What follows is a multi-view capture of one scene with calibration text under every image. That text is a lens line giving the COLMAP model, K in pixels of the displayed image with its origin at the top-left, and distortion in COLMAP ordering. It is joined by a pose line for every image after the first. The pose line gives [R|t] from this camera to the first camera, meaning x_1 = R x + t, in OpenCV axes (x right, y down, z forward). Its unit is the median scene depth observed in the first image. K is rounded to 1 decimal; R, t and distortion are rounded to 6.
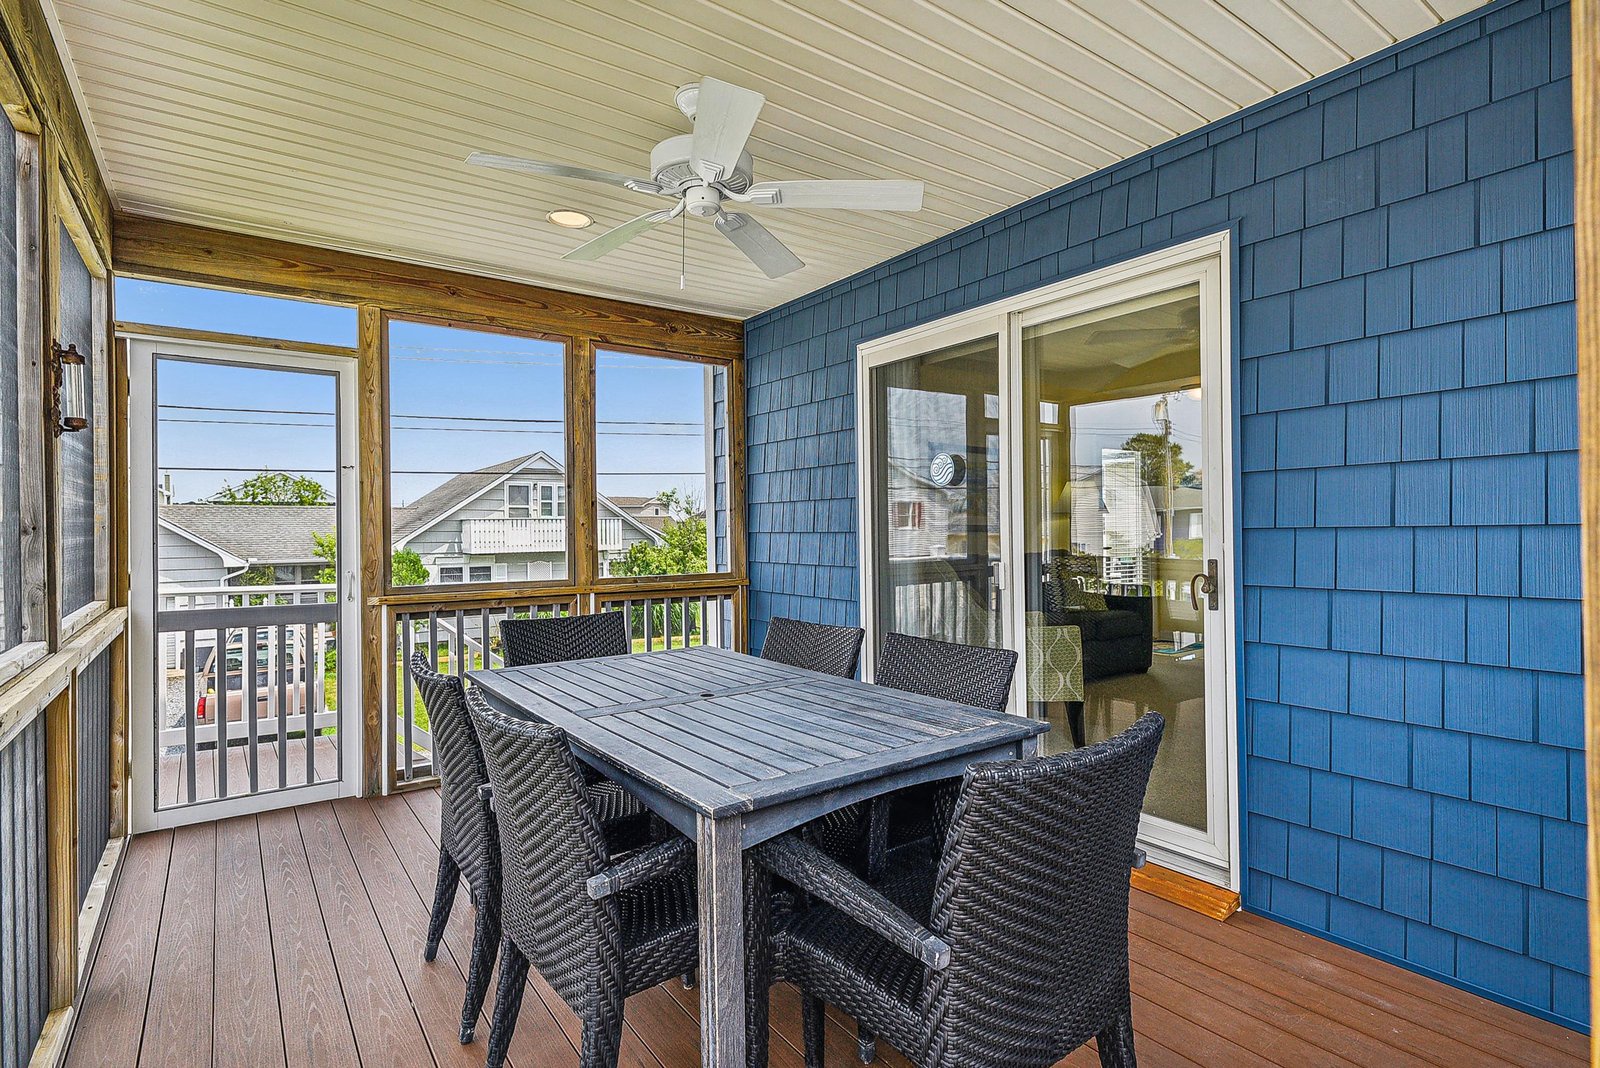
lens RADIAL K [[783.6, 0, 812.4], [0, 783.6, 526.7], [0, 0, 1]] dist [0.004619, 0.000999]
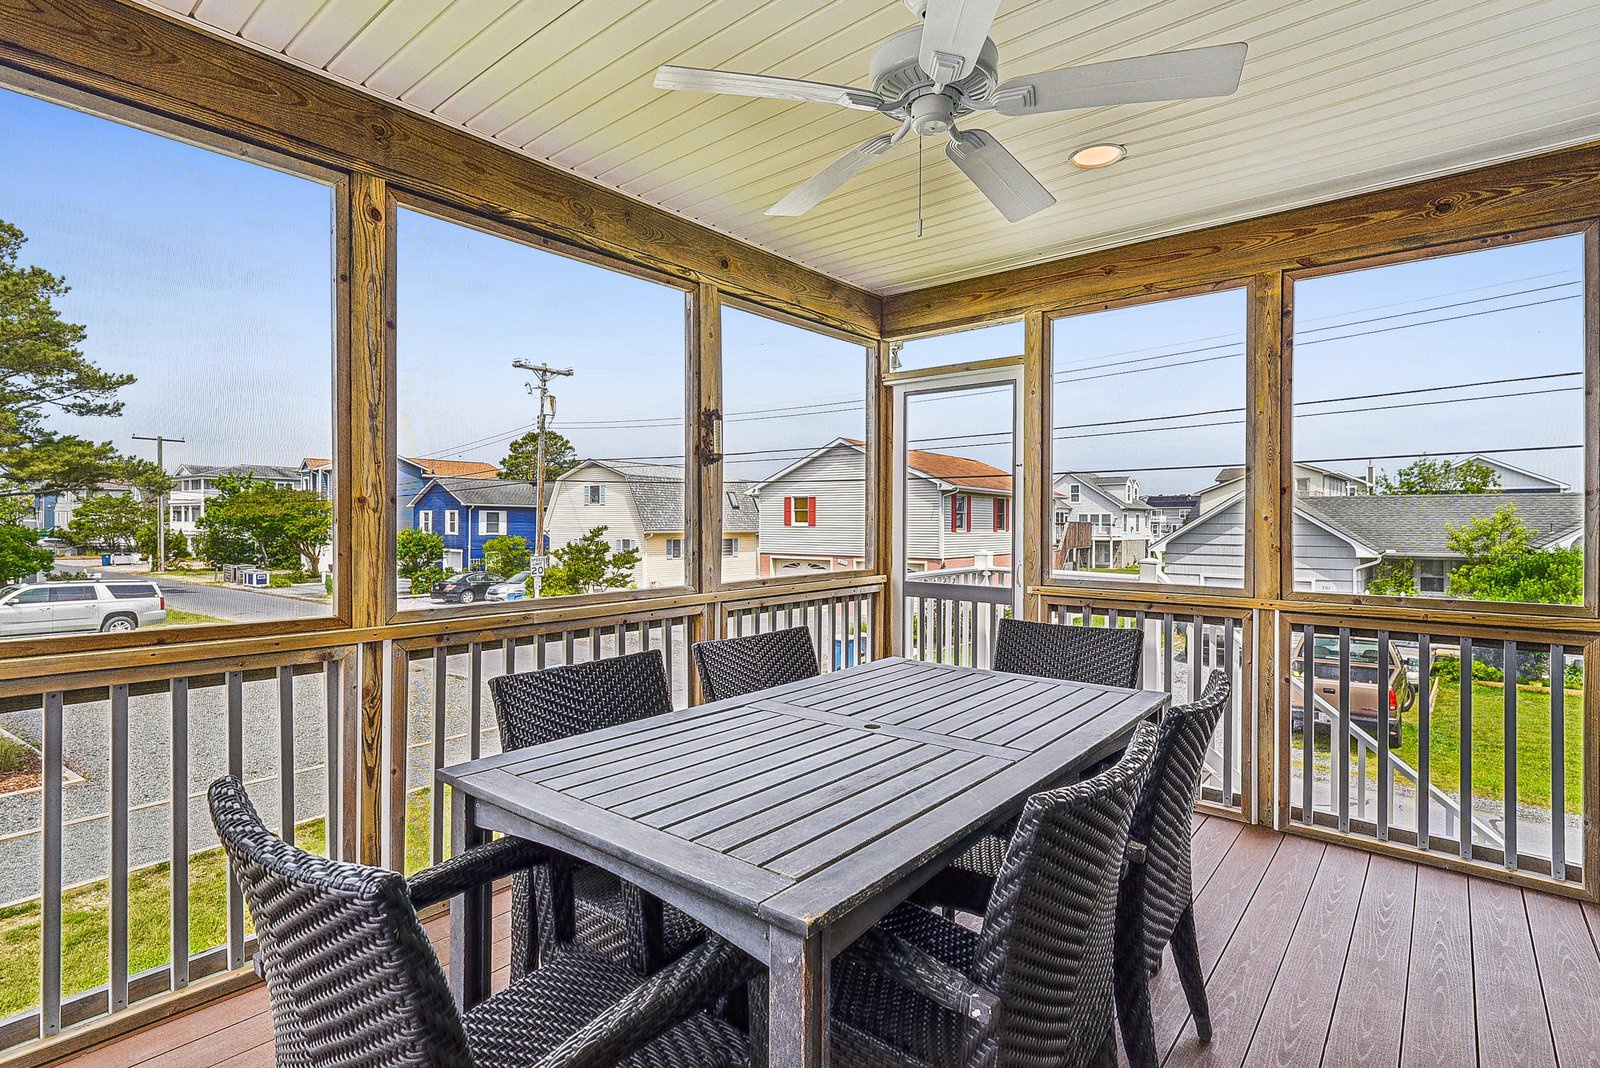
lens RADIAL K [[783.6, 0, 789.1], [0, 783.6, 536.1], [0, 0, 1]] dist [0.004619, 0.000999]
pose [[0.227503, 0.027751, -0.973382, 0.355170], [-0.003527, 0.999611, 0.027674, -0.004897], [0.973771, -0.002863, 0.227512, 0.380446]]
